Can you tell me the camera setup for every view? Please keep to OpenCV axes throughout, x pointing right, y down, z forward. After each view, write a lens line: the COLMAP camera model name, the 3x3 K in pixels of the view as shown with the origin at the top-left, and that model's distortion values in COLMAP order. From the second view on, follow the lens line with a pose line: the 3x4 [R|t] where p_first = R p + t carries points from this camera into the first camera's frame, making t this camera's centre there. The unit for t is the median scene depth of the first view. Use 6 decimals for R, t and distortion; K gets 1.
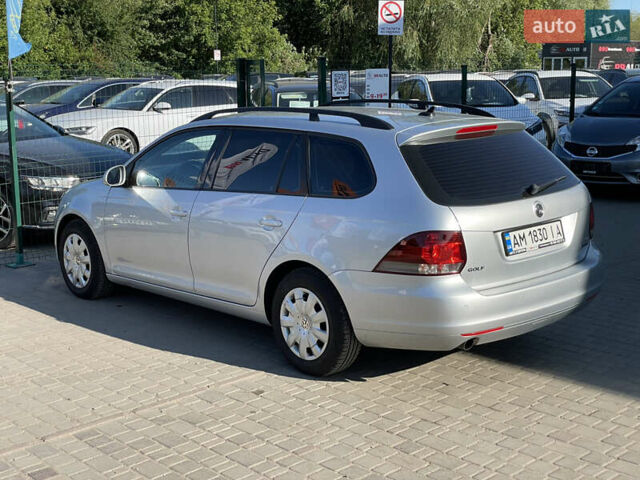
lens RADIAL K [[1010.0, 0, 320.4], [0, 1010.0, 215.9], [0, 0, 1]] dist [0.089350, -0.118531]
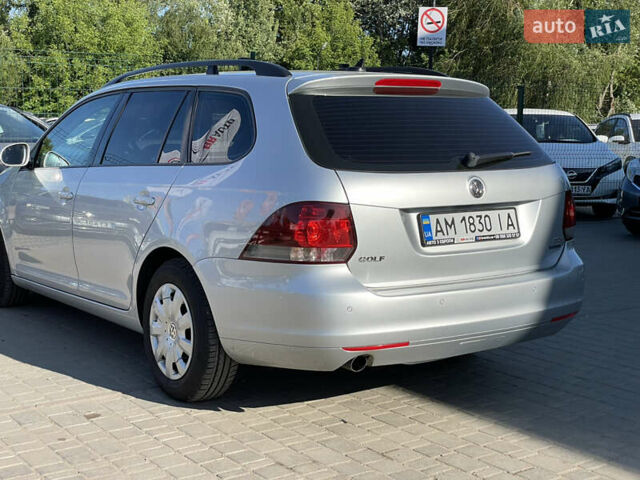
lens RADIAL K [[1010.0, 0, 320.4], [0, 1010.0, 215.9], [0, 0, 1]] dist [0.089350, -0.118531]
pose [[0.990986, 0.041426, -0.127399, 0.192954], [-0.050021, 0.996629, -0.065024, 0.065551], [0.124276, 0.070810, 0.989718, 0.258903]]
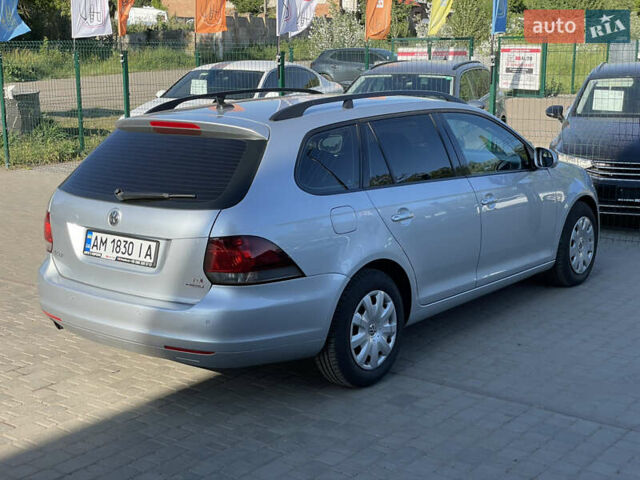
lens RADIAL K [[1010.0, 0, 320.4], [0, 1010.0, 215.9], [0, 0, 1]] dist [0.089350, -0.118531]
pose [[0.152205, 0.199877, -0.967927, 1.083373], [-0.155570, 0.971974, 0.176249, -0.189107], [0.976029, 0.123754, 0.179034, 0.992051]]
